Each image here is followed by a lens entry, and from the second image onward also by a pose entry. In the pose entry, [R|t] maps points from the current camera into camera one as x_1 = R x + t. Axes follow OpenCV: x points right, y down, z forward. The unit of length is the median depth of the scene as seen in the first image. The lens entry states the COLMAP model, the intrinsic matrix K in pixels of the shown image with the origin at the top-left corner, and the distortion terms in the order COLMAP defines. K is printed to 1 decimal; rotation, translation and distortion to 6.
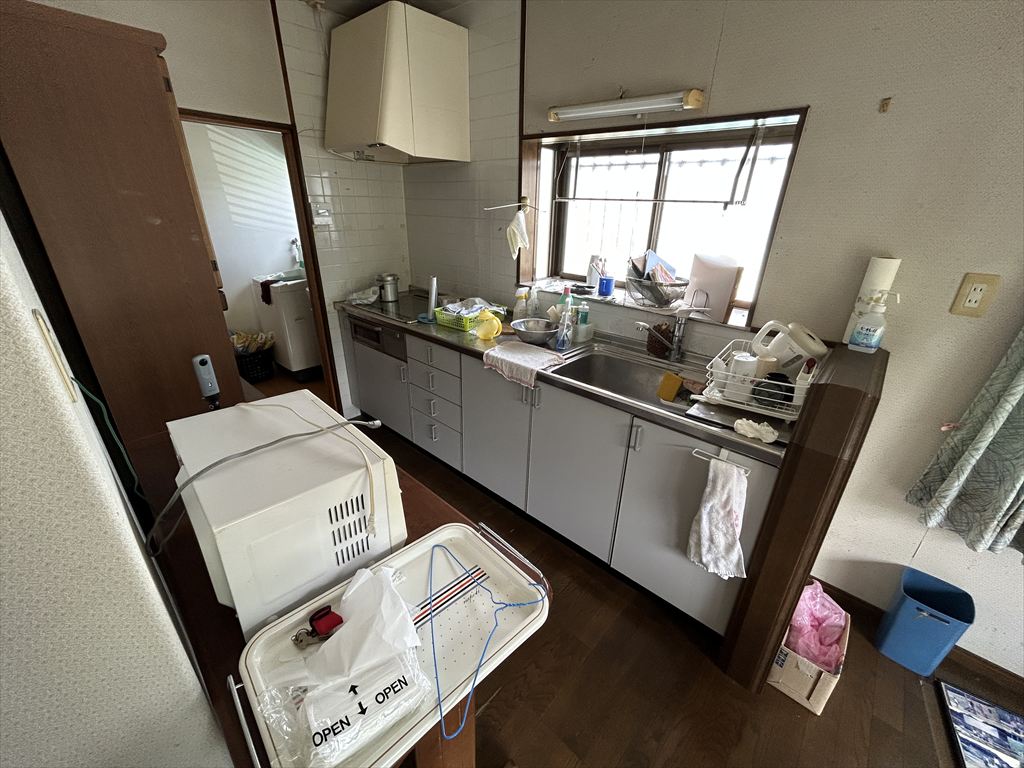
lens RADIAL K [[410.7, 0, 506.9], [0, 410.7, 383.4], [0, 0, 1]] dist [-0.002947, -0.000420]
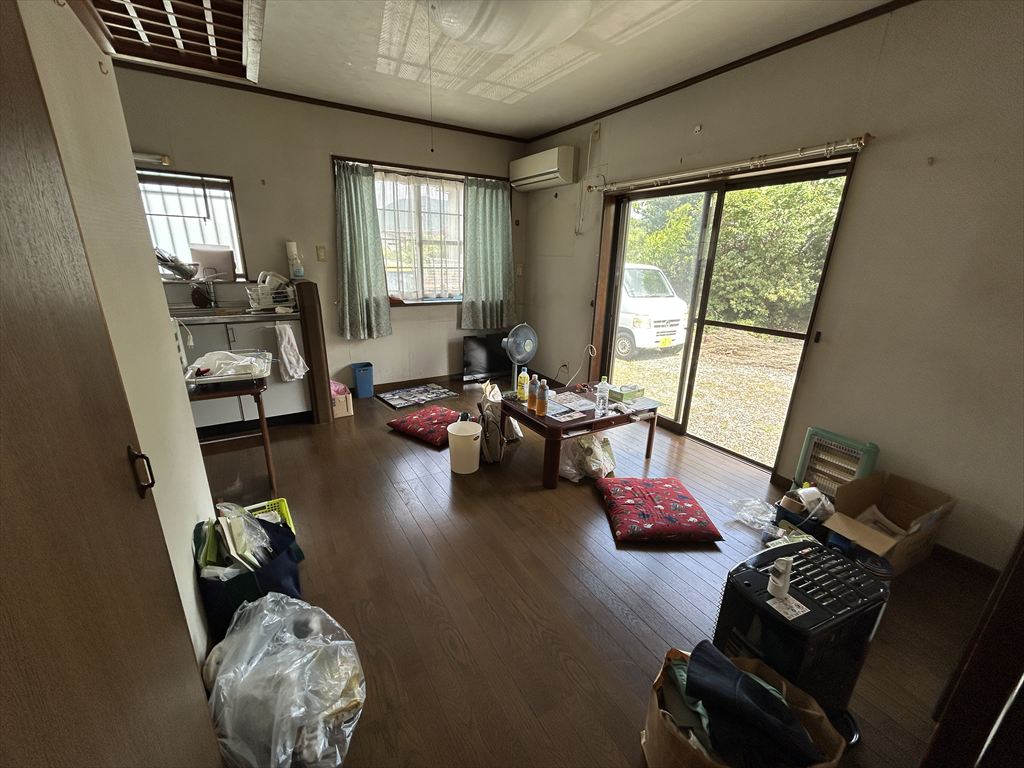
lens RADIAL K [[410.7, 0, 508.5], [0, 410.7, 387.1], [0, 0, 1]] dist [-0.002947, -0.000420]
pose [[0.283263, -0.320762, 0.903811, -1.225022], [0.356125, 0.910207, 0.211419, 0.436508], [-0.890470, 0.261983, 0.372059, -0.875576]]
